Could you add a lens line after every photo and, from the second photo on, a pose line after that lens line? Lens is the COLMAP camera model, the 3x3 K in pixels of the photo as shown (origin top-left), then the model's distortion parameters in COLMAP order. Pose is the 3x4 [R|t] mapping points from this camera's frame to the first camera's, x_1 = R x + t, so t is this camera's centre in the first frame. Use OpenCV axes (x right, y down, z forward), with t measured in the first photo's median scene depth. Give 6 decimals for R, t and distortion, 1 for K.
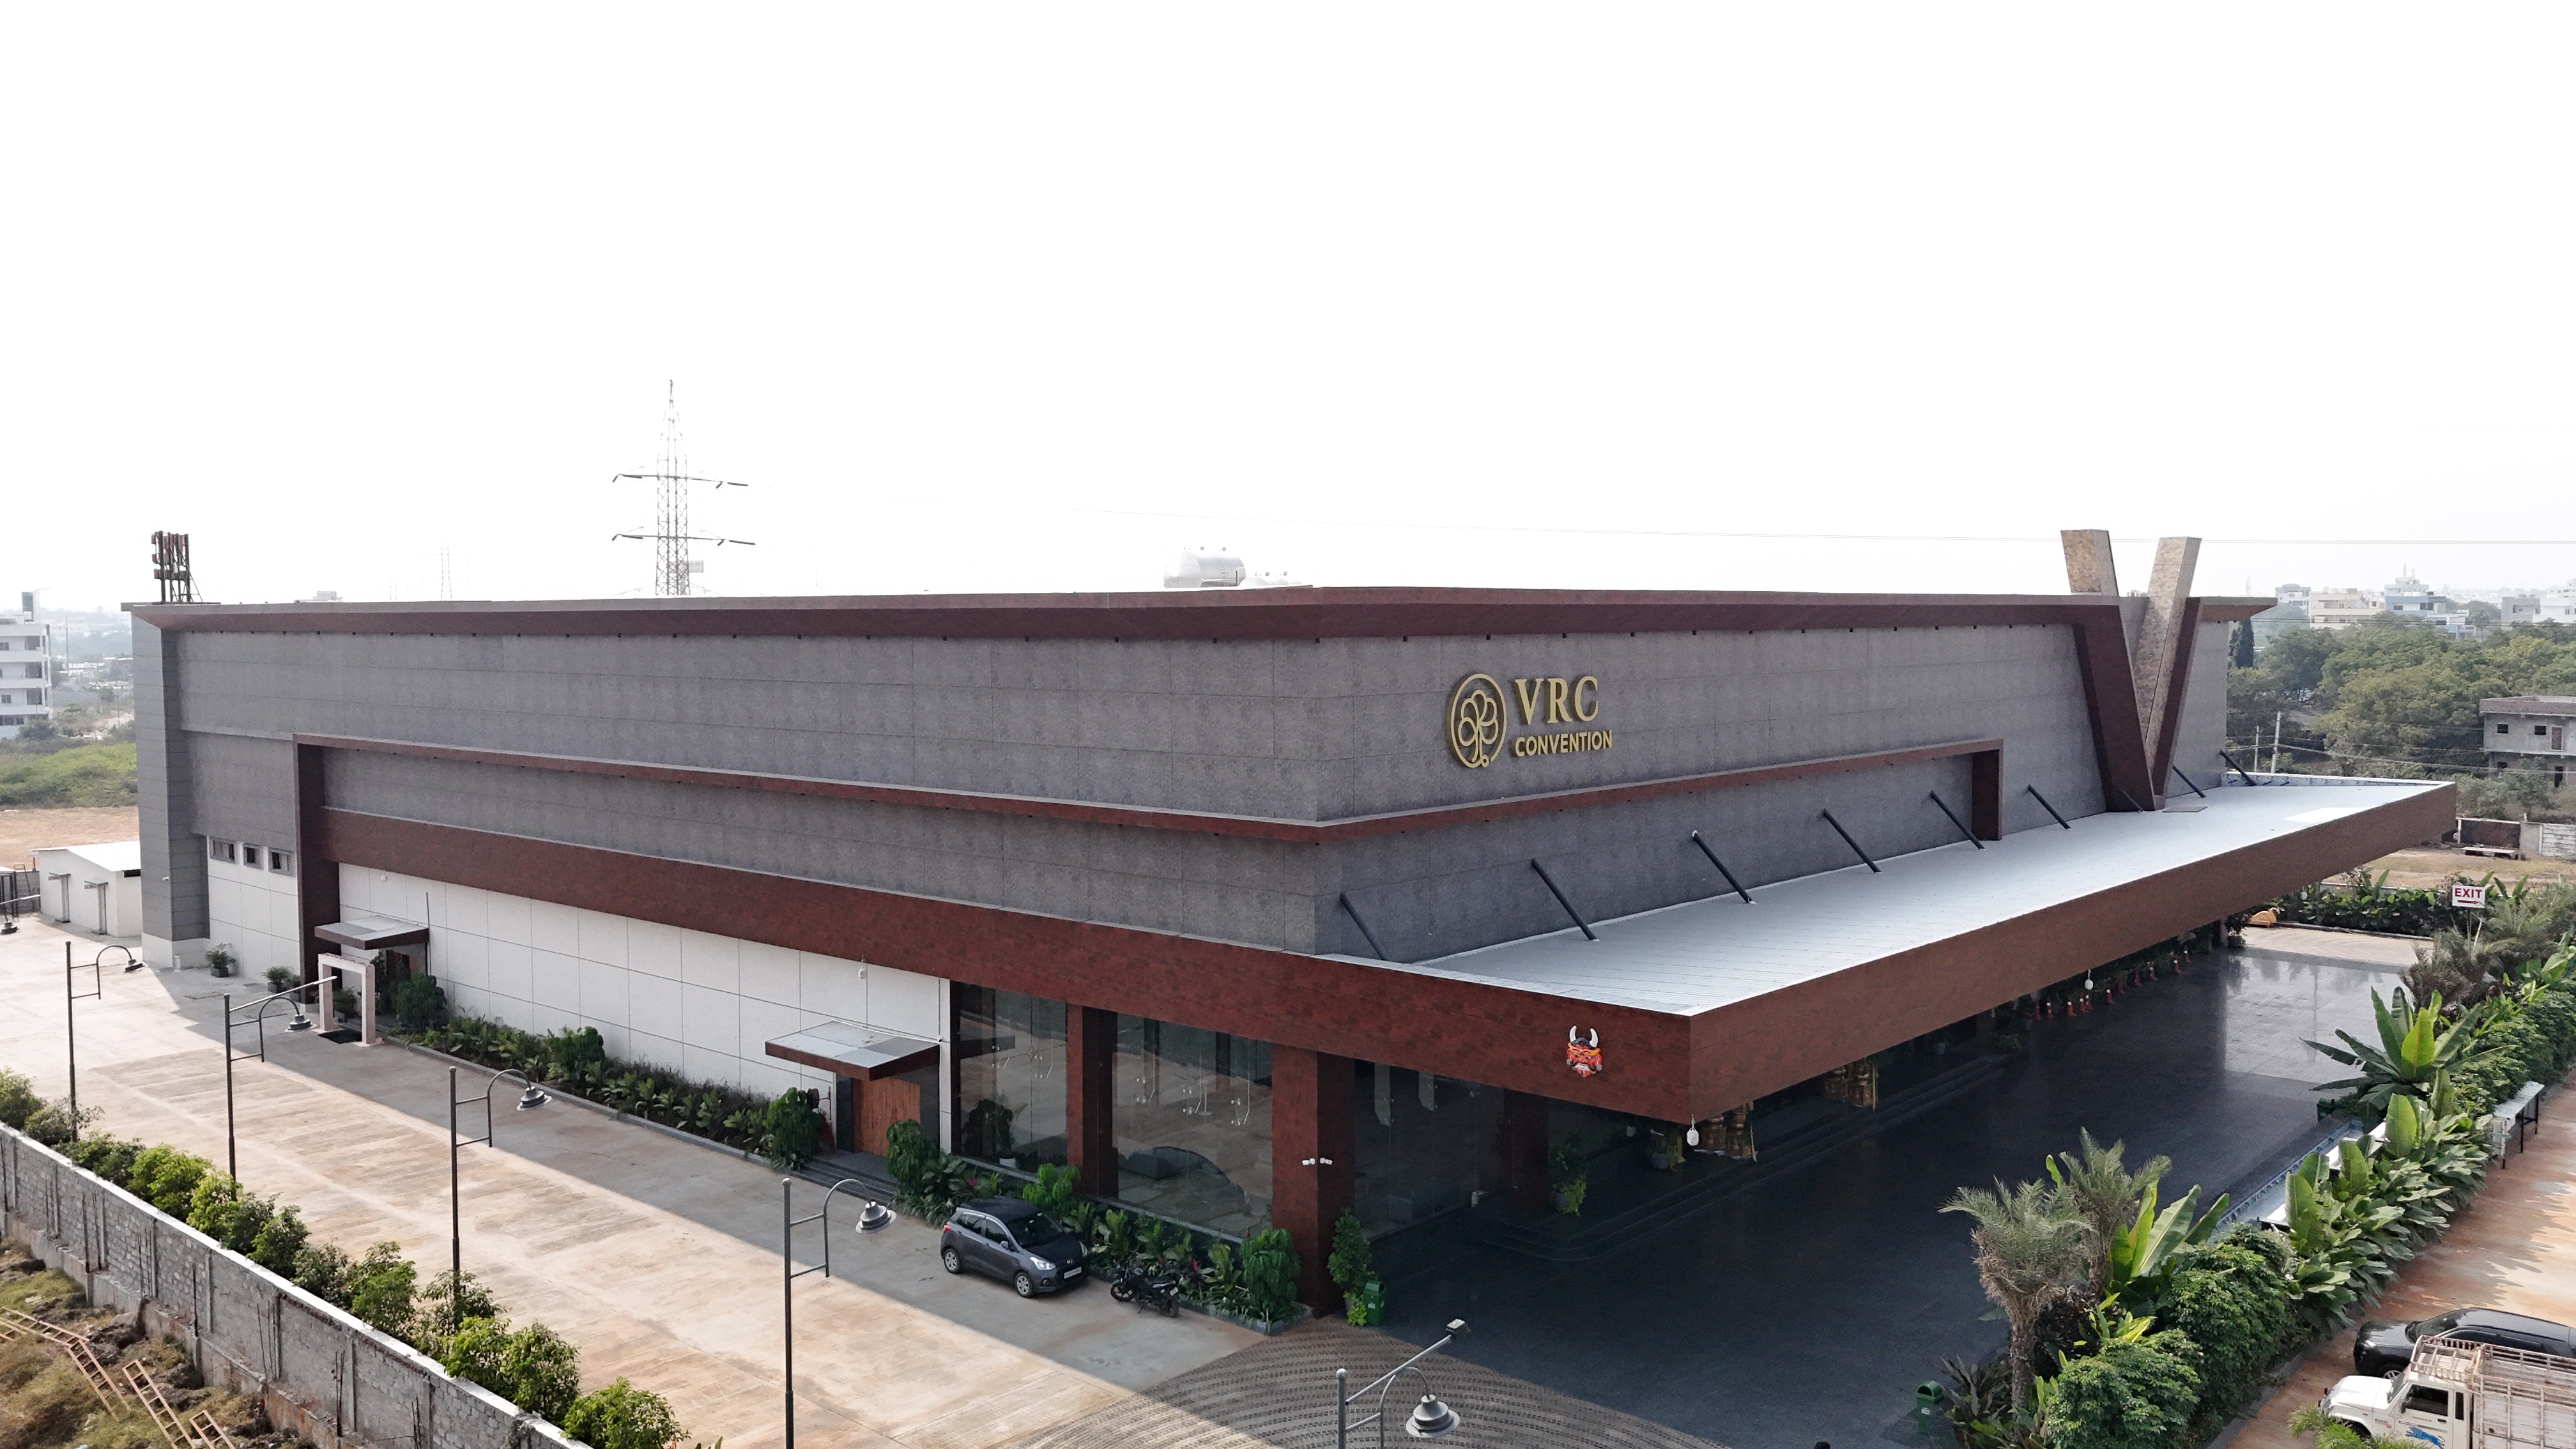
lens RADIAL K [[1881.9, 0, 1288.0], [0, 1881.9, 724.5], [0, 0, 1]] dist [0.036675, -0.004859]
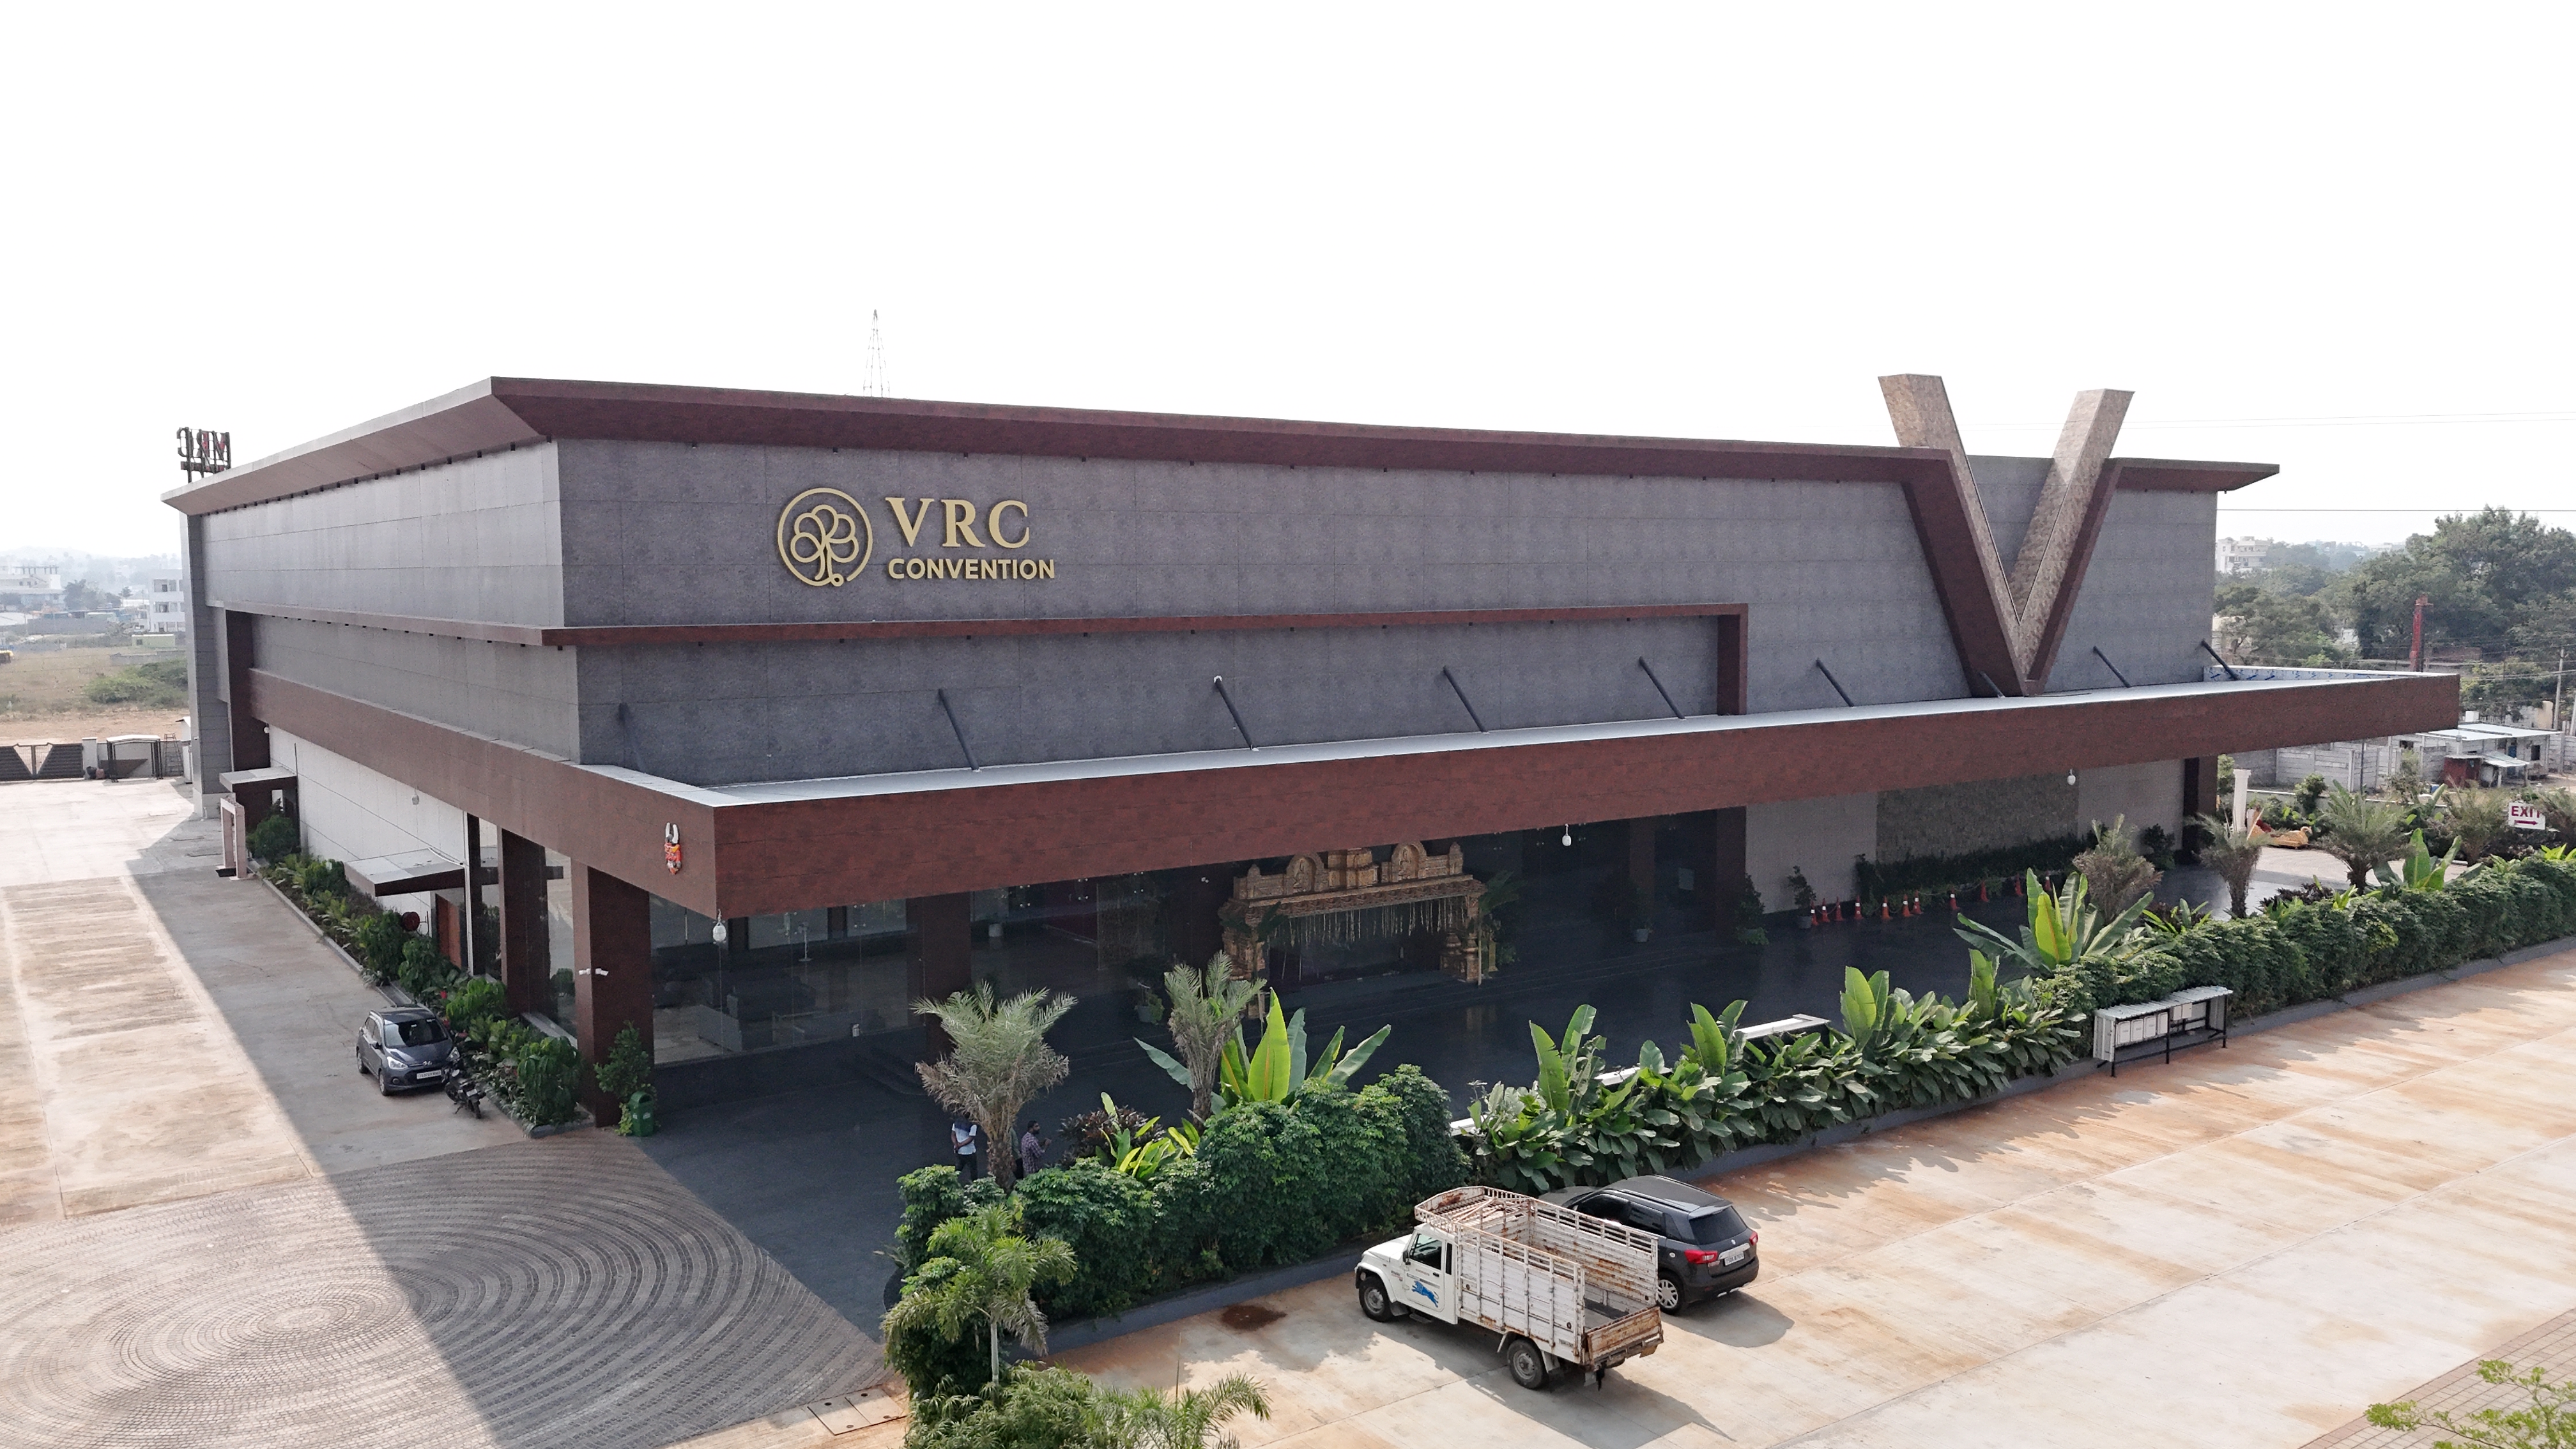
lens RADIAL K [[1881.9, 0, 1288.0], [0, 1881.9, 724.5], [0, 0, 1]] dist [0.036675, -0.004859]
pose [[0.973483, 0.017457, -0.228093, 0.536016], [-0.011251, 0.999531, 0.028480, 0.061497], [0.228483, -0.025158, 0.973223, 0.100577]]
